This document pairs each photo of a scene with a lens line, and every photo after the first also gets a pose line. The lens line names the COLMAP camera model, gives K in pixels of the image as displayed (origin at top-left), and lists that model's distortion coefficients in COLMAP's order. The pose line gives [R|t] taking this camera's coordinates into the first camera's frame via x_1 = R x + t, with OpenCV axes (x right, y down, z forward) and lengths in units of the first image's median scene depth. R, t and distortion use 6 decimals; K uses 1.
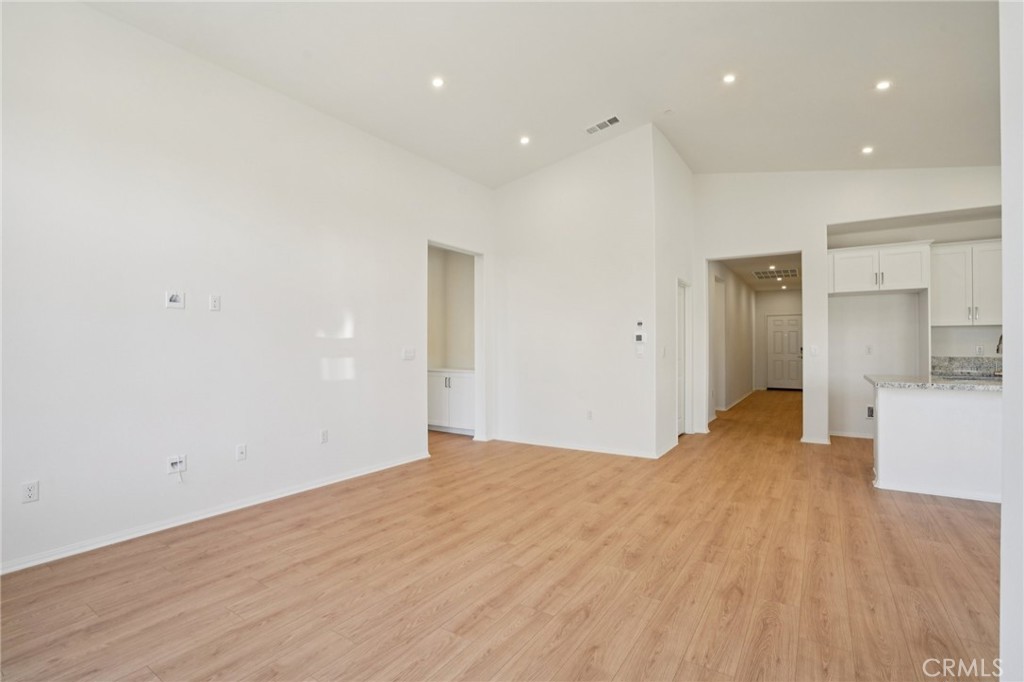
lens RADIAL K [[475.1, 0, 508.6], [0, 475.1, 340.7], [0, 0, 1]] dist [-0.044964, 0.013571]
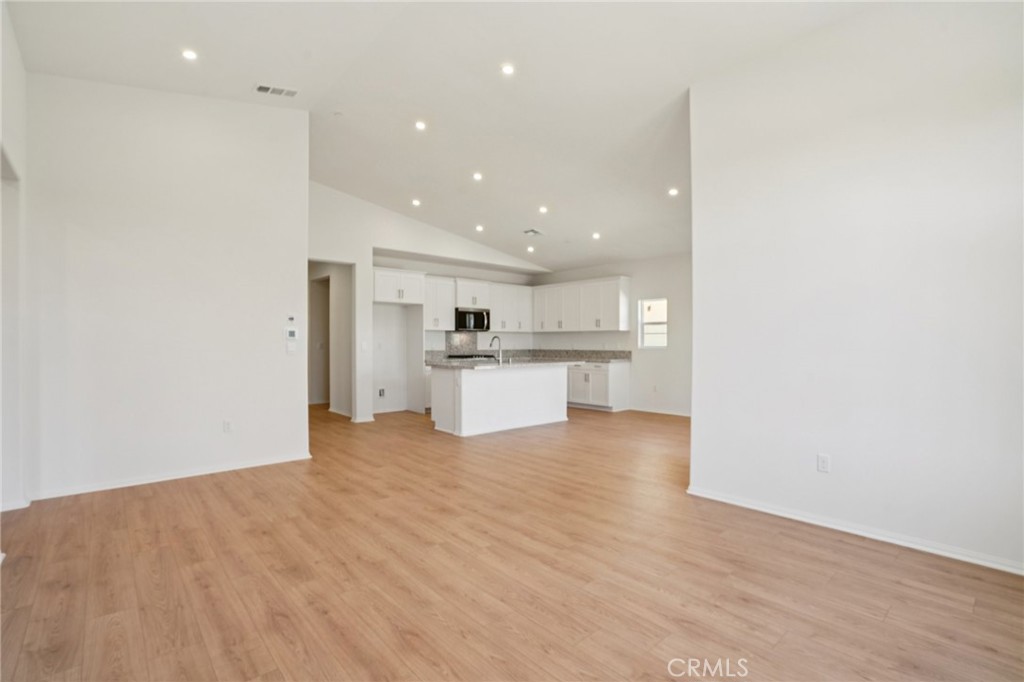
lens RADIAL K [[475.1, 0, 510.7], [0, 475.1, 344.5], [0, 0, 1]] dist [-0.044964, 0.013571]
pose [[0.253641, -0.000442, 0.967298, -0.846400], [-0.013641, 0.999899, 0.004034, 0.009258], [-0.967202, -0.014218, 0.253610, 0.572232]]
